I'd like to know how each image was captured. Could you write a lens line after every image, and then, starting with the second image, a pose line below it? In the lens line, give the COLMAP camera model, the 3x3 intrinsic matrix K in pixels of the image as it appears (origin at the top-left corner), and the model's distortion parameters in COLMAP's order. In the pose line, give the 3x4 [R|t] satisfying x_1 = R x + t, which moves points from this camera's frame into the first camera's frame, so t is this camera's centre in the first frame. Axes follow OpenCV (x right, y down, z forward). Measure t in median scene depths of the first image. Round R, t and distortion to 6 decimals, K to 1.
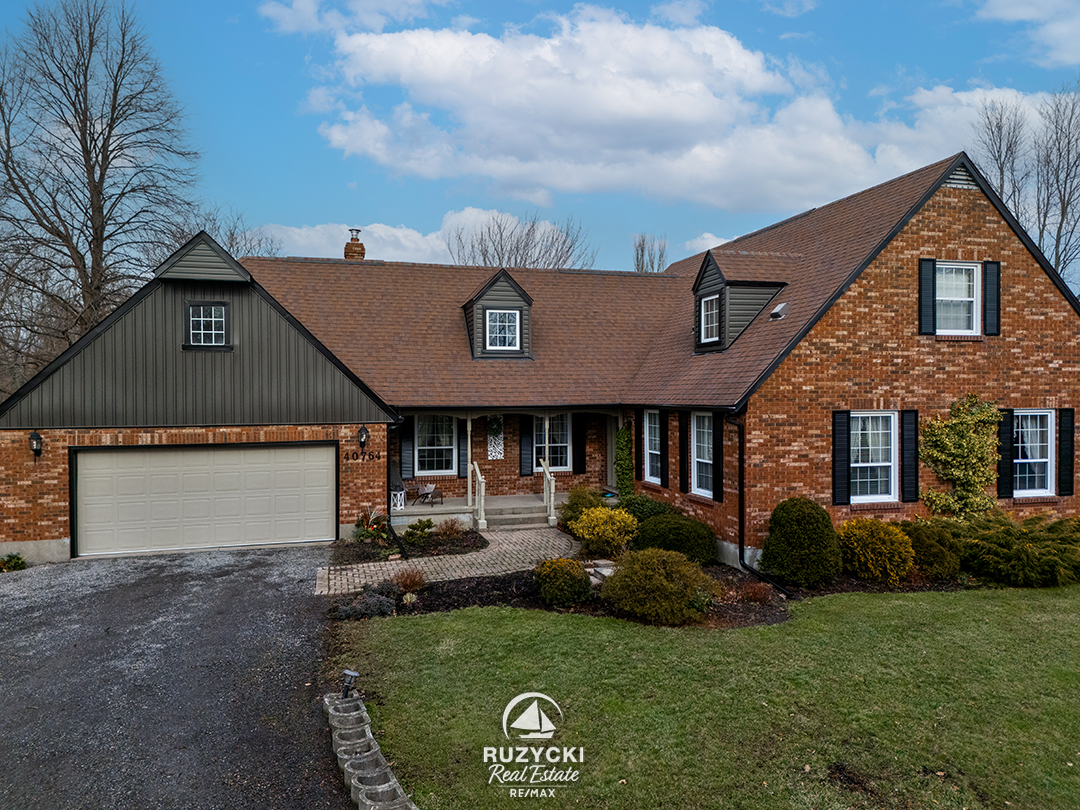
lens RADIAL K [[787.6, 0, 540.0], [0, 787.6, 405.0], [0, 0, 1]] dist [0.105991, -0.118892]
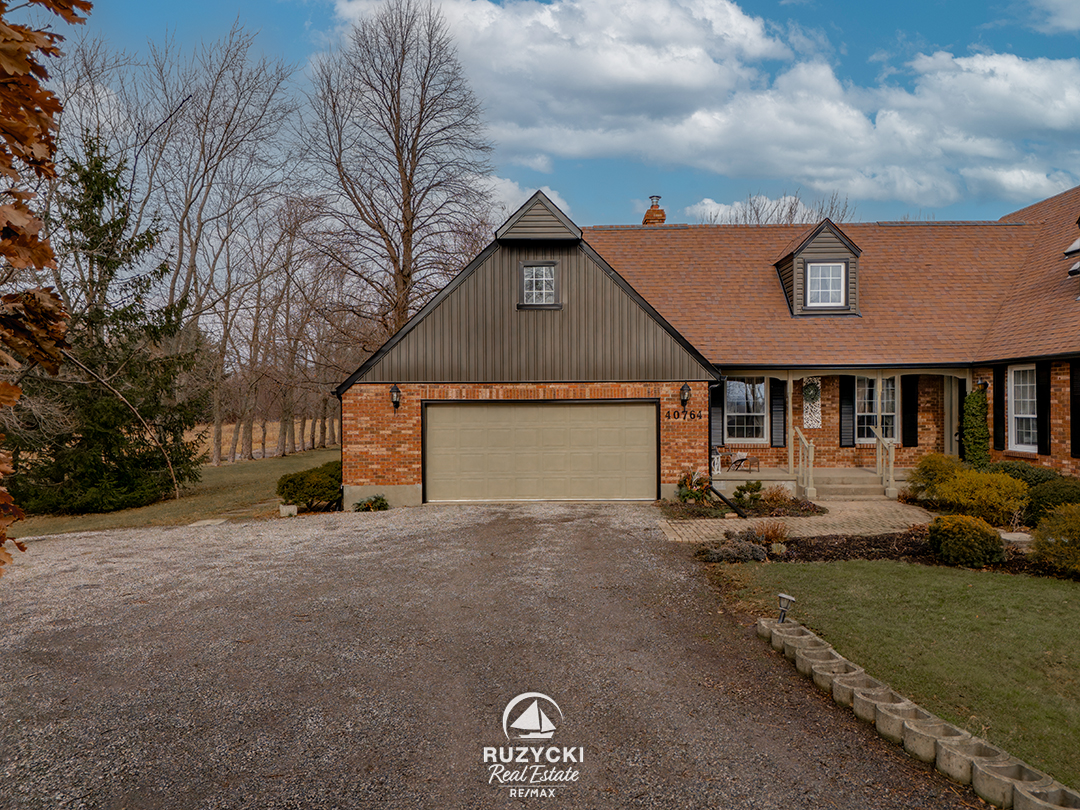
lens RADIAL K [[787.6, 0, 540.0], [0, 787.6, 405.0], [0, 0, 1]] dist [0.105991, -0.118892]
pose [[0.962316, 0.001039, -0.271931, -0.132479], [-0.003772, 0.999948, -0.009526, 0.063215], [0.271907, 0.010193, 0.962270, 0.019199]]
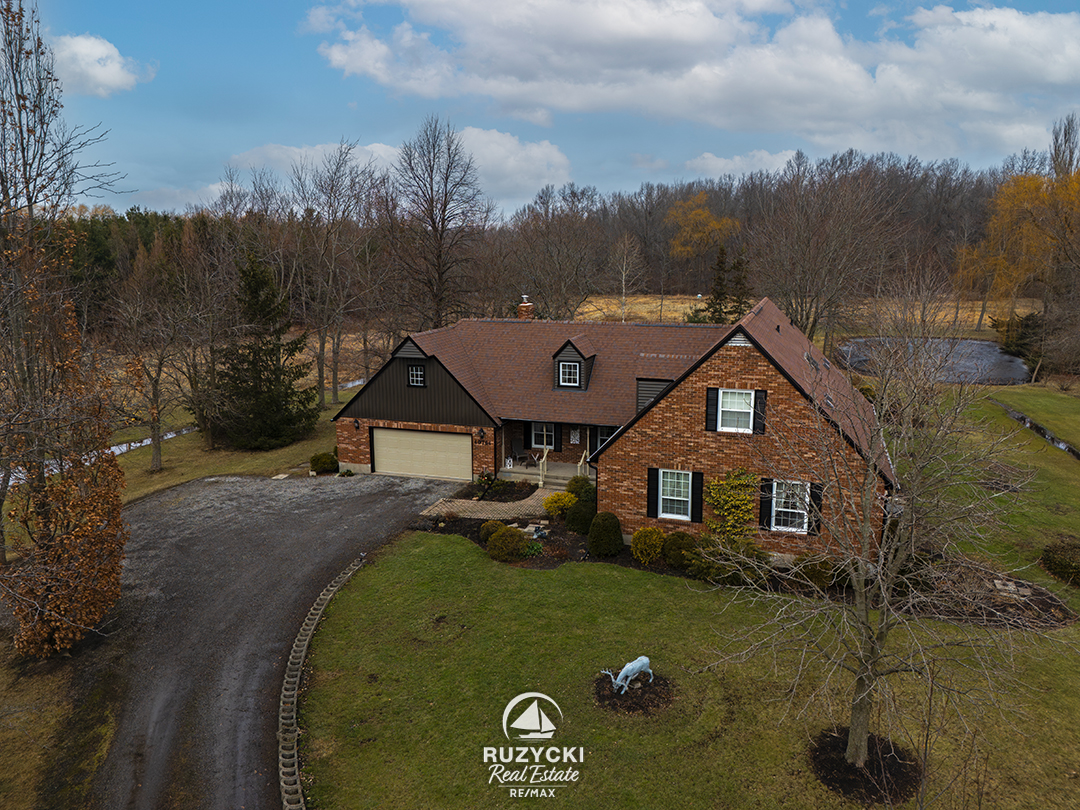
lens RADIAL K [[787.6, 0, 540.0], [0, 787.6, 405.0], [0, 0, 1]] dist [0.105991, -0.118892]
pose [[0.823771, 0.114591, -0.555220, 0.996497], [-0.004135, 0.980548, 0.196238, -0.422669], [0.566907, -0.159359, 0.808221, -0.506765]]
